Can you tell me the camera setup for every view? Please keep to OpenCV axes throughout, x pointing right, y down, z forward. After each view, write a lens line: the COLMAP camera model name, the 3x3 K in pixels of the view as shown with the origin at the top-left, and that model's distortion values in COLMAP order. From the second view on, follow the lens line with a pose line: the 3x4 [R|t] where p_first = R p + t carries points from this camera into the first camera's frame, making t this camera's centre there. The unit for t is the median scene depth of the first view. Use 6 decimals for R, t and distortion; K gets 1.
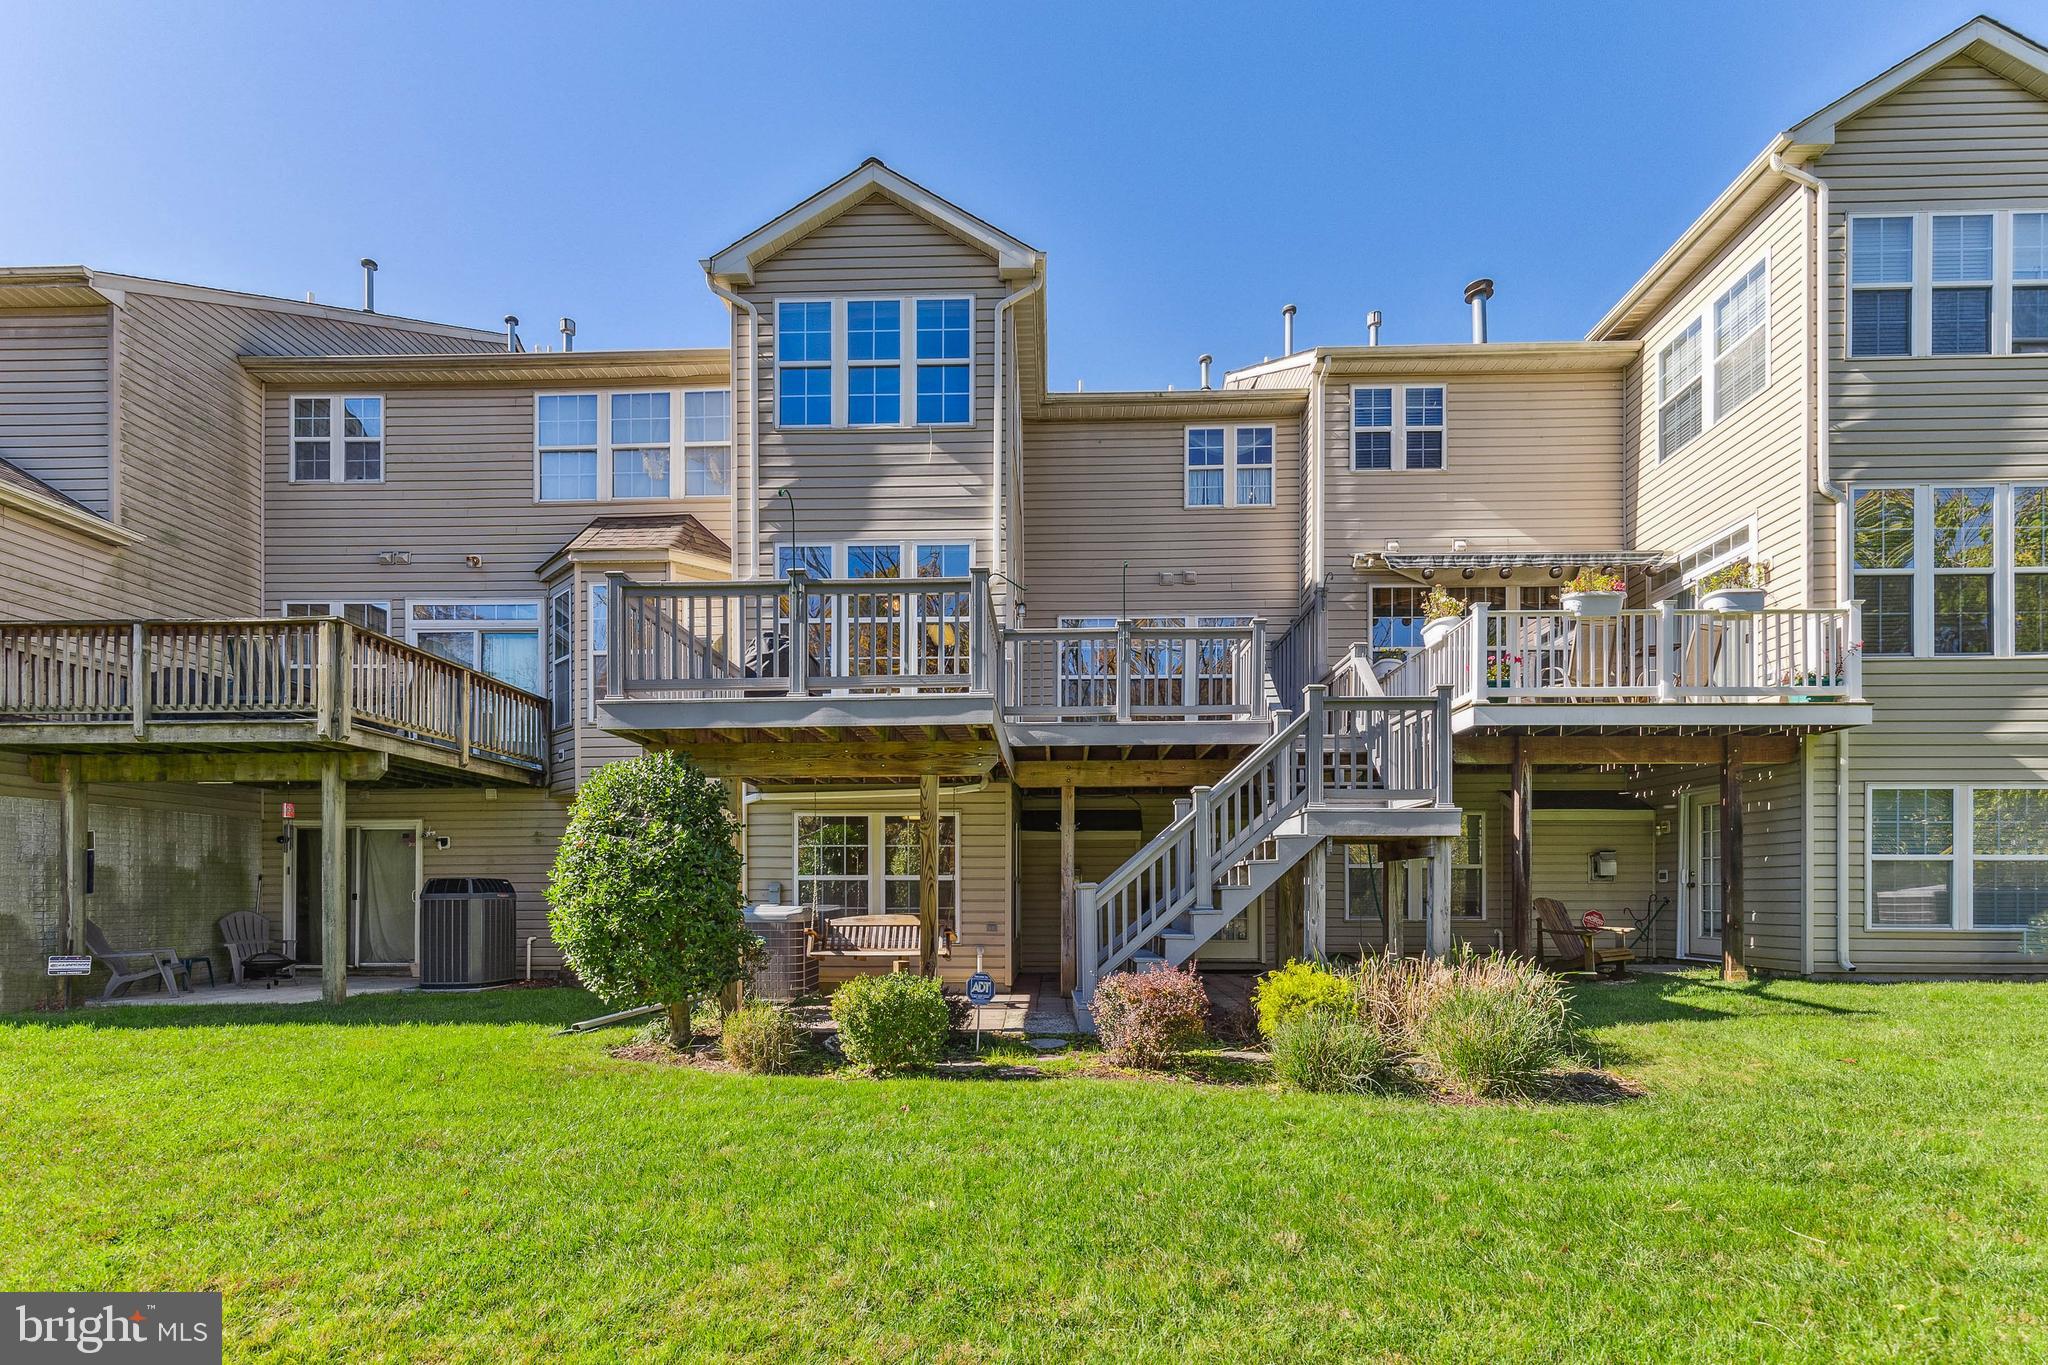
lens RADIAL K [[963.1, 0, 1027.9], [0, 963.1, 667.6], [0, 0, 1]] dist [-0.002011, -0.000512]
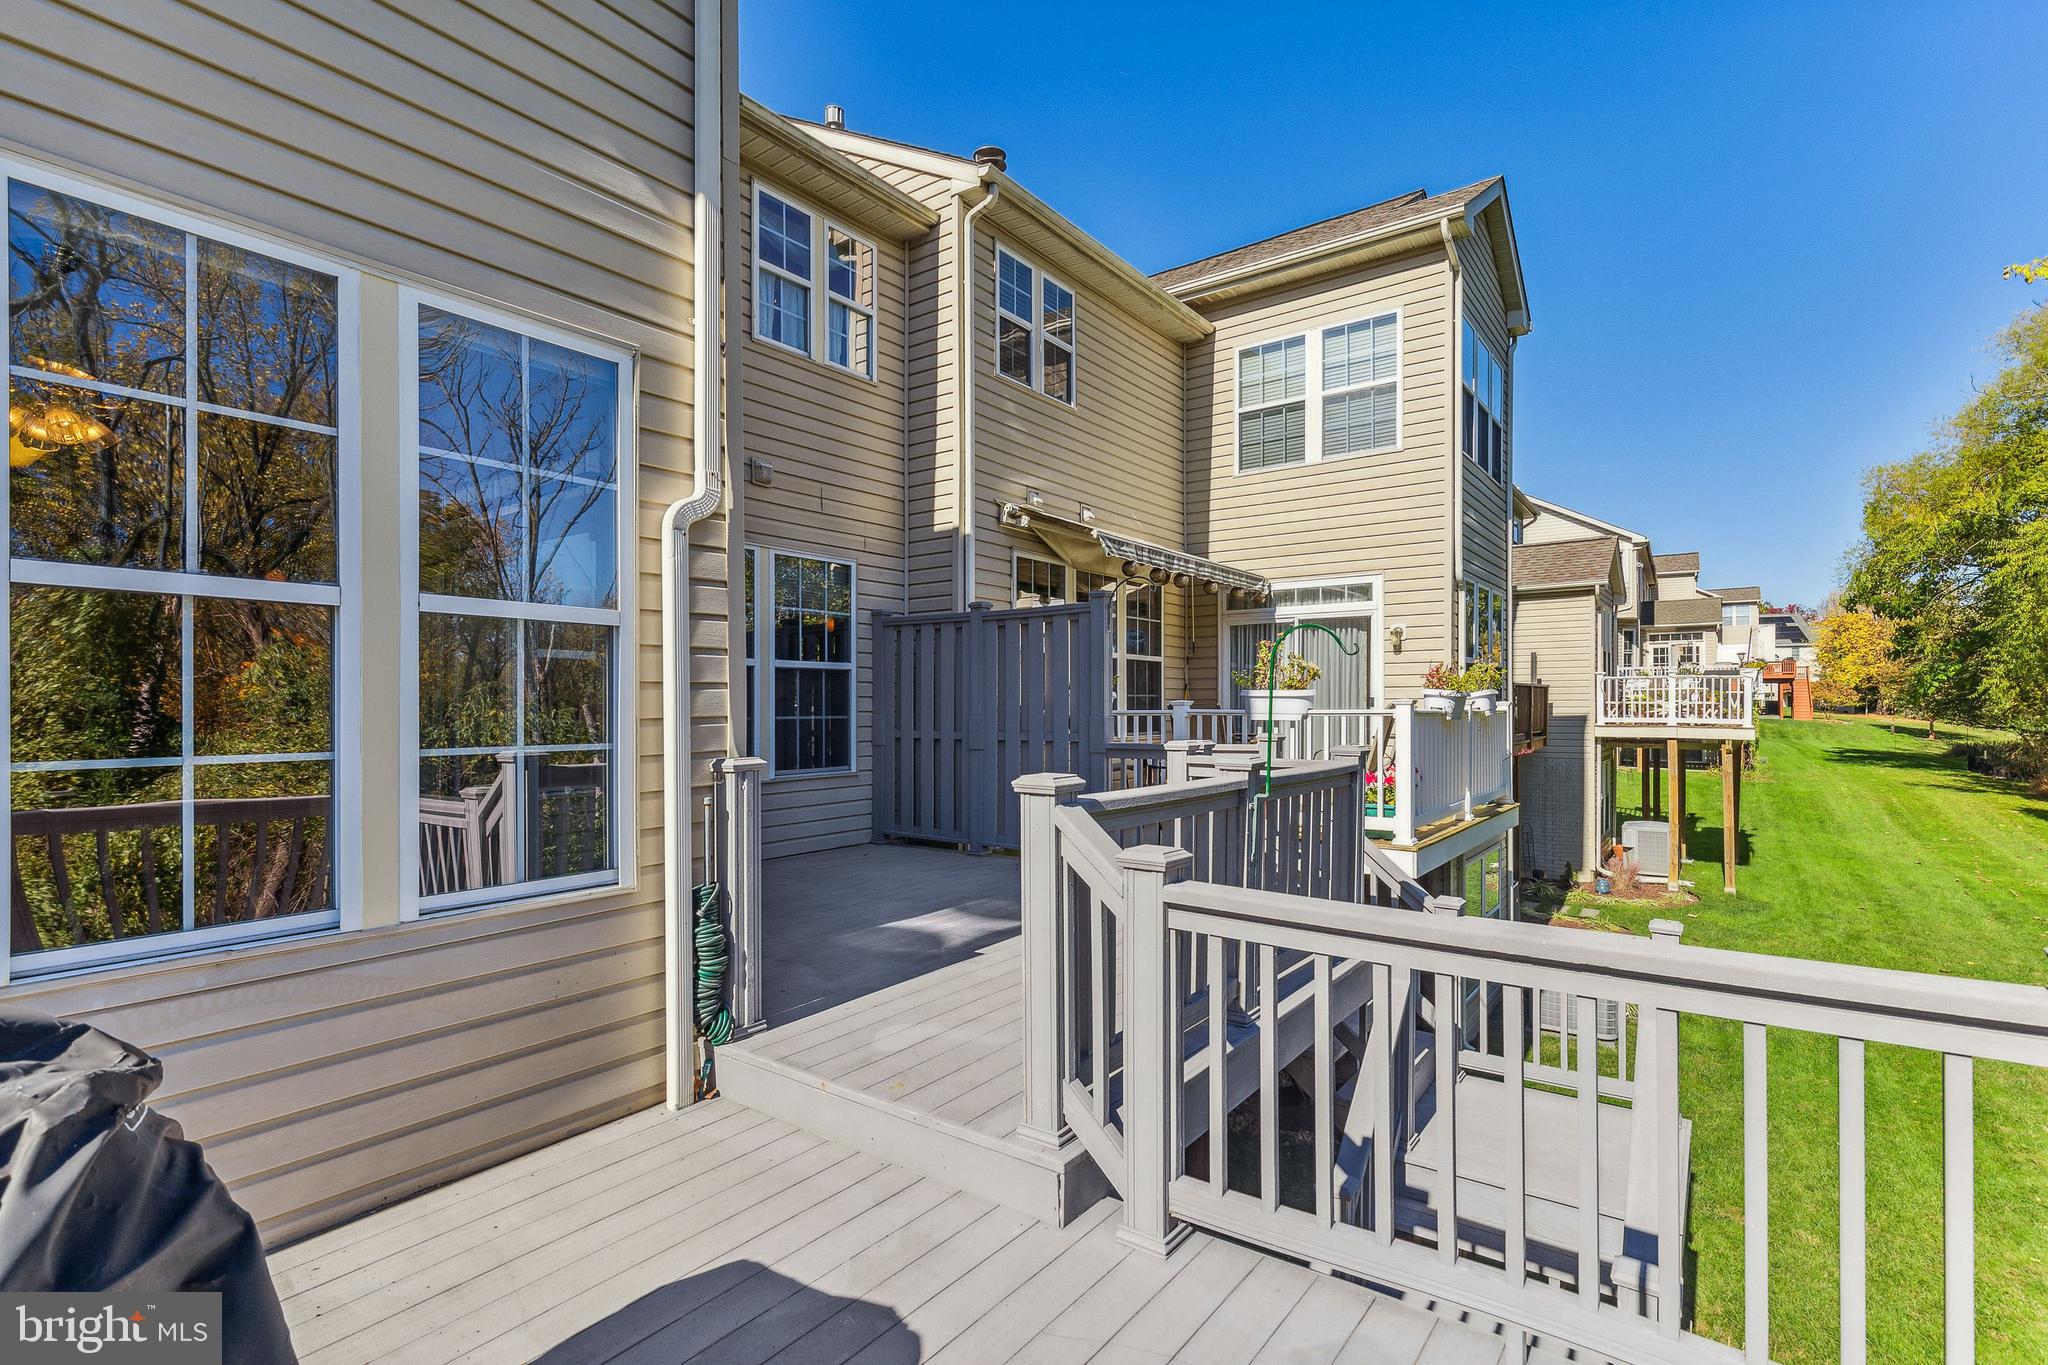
lens RADIAL K [[952.7, 0, 1021.3], [0, 952.7, 704.4], [0, 0, 1]] dist [0.001341, -0.000219]
pose [[0.577627, 0.015183, 0.816160, -0.231216], [-0.200230, 0.971917, 0.123631, -0.058062], [-0.791363, -0.234832, 0.564446, 0.548835]]
